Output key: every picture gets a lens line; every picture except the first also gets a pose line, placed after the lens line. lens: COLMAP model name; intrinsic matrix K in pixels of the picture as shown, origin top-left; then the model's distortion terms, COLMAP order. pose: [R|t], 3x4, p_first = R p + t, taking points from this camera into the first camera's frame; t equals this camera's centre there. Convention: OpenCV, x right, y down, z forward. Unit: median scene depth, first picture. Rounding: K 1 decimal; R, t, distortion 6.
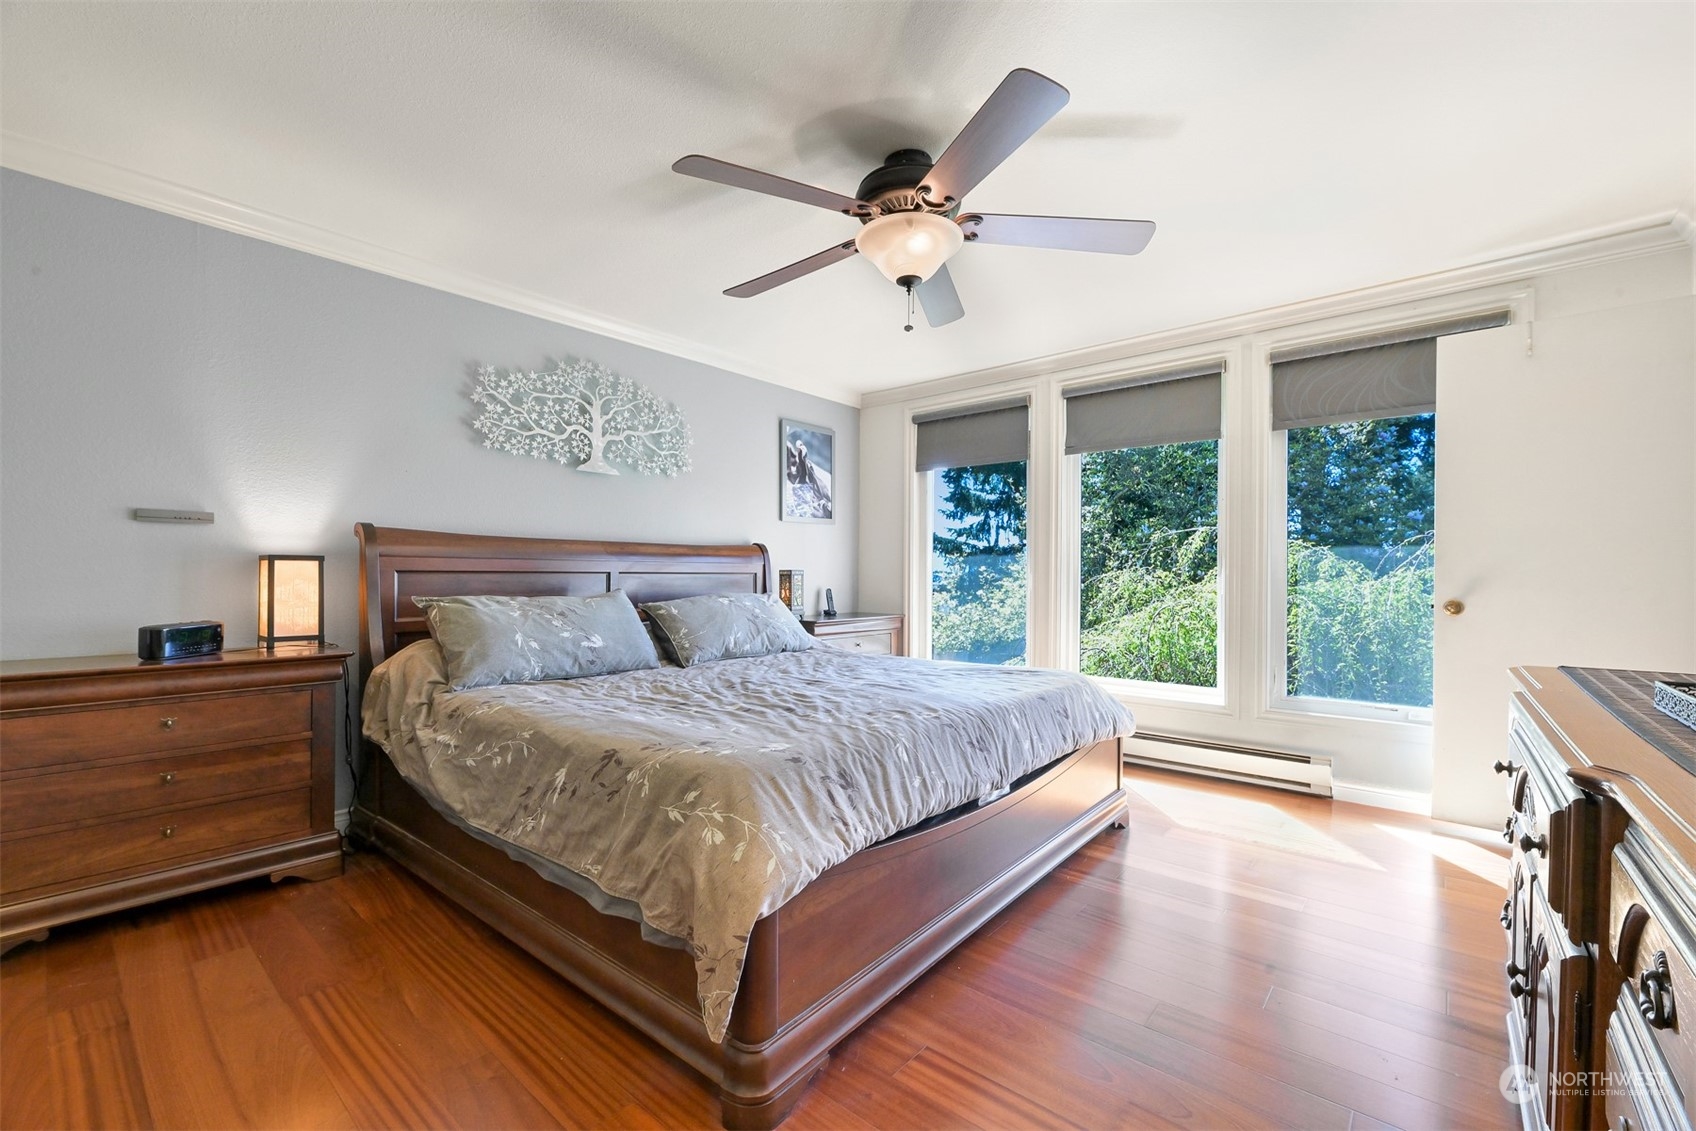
lens RADIAL K [[696.6, 0, 844.3], [0, 696.6, 568.0], [0, 0, 1]] dist [-0.000966, 0.000350]
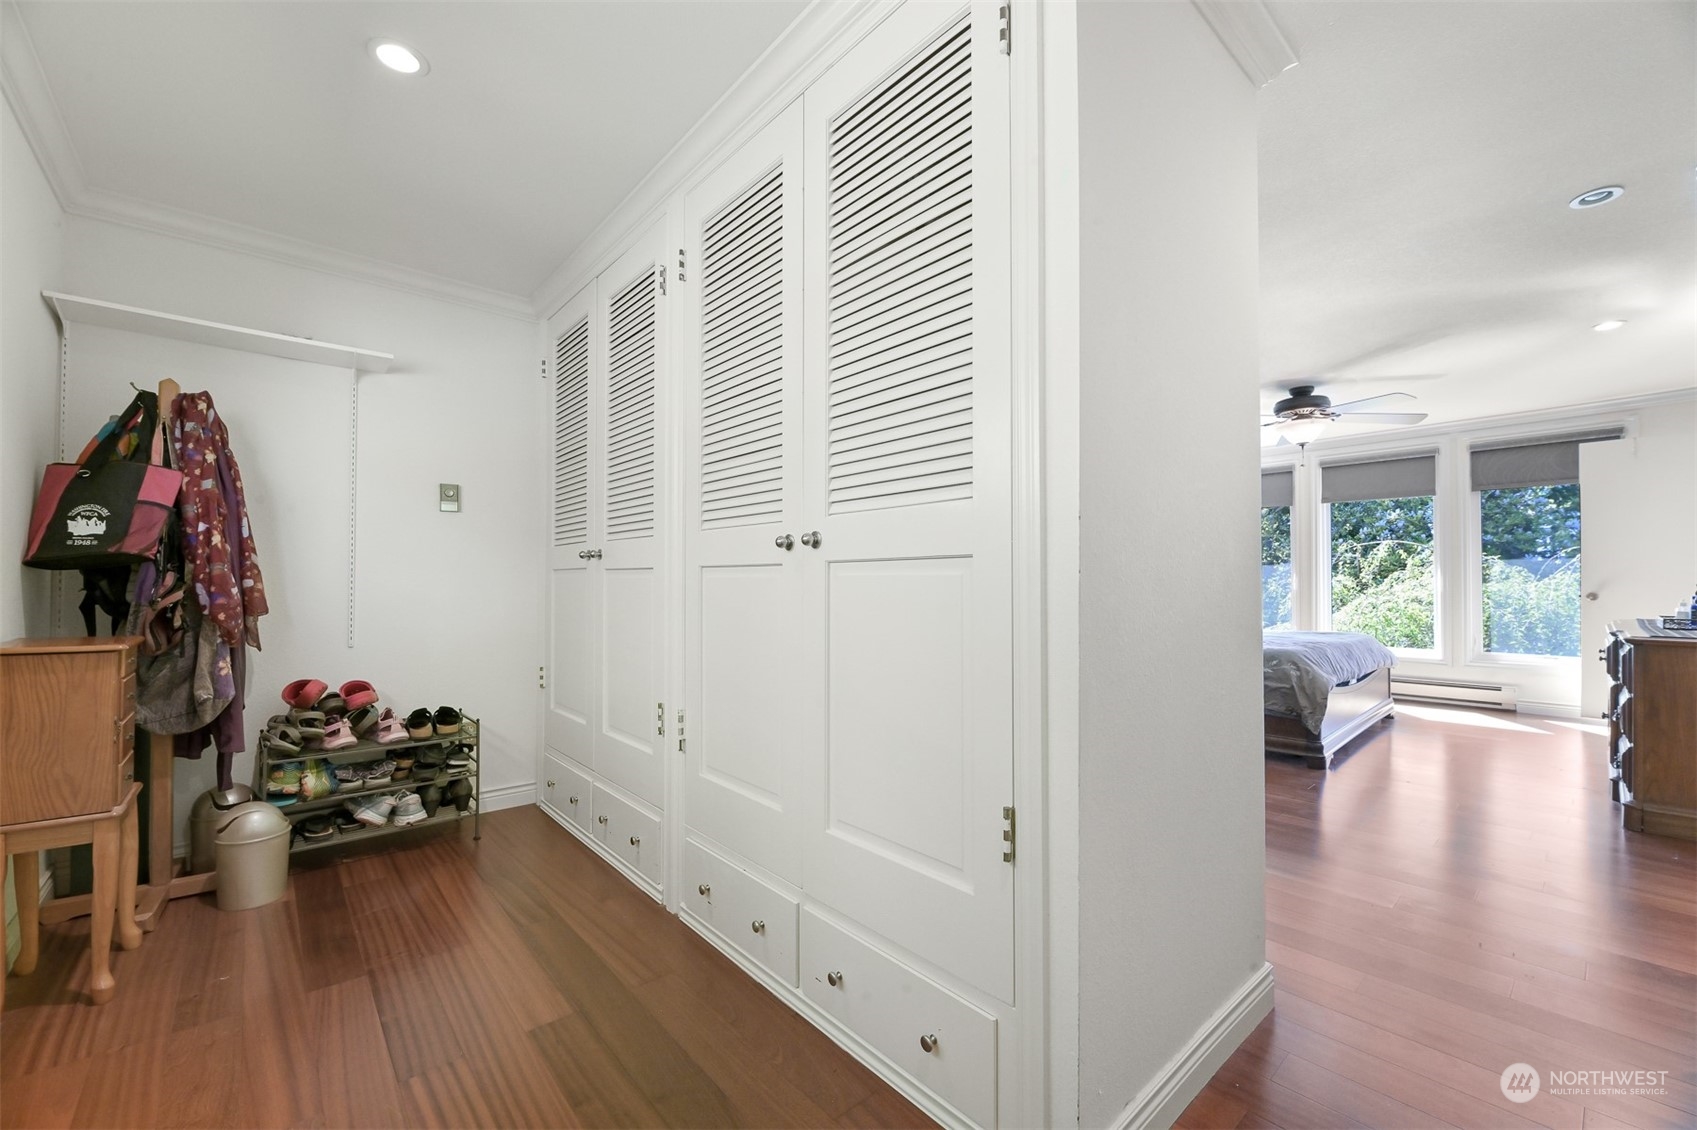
lens RADIAL K [[697.1, 0, 853.2], [0, 697.1, 566.9], [0, 0, 1]] dist [-0.000966, 0.000350]
pose [[0.992859, -0.008275, -0.119005, -0.580002], [0.007132, 0.999924, -0.010030, -0.010016], [0.119079, 0.009110, 0.992843, -0.731830]]
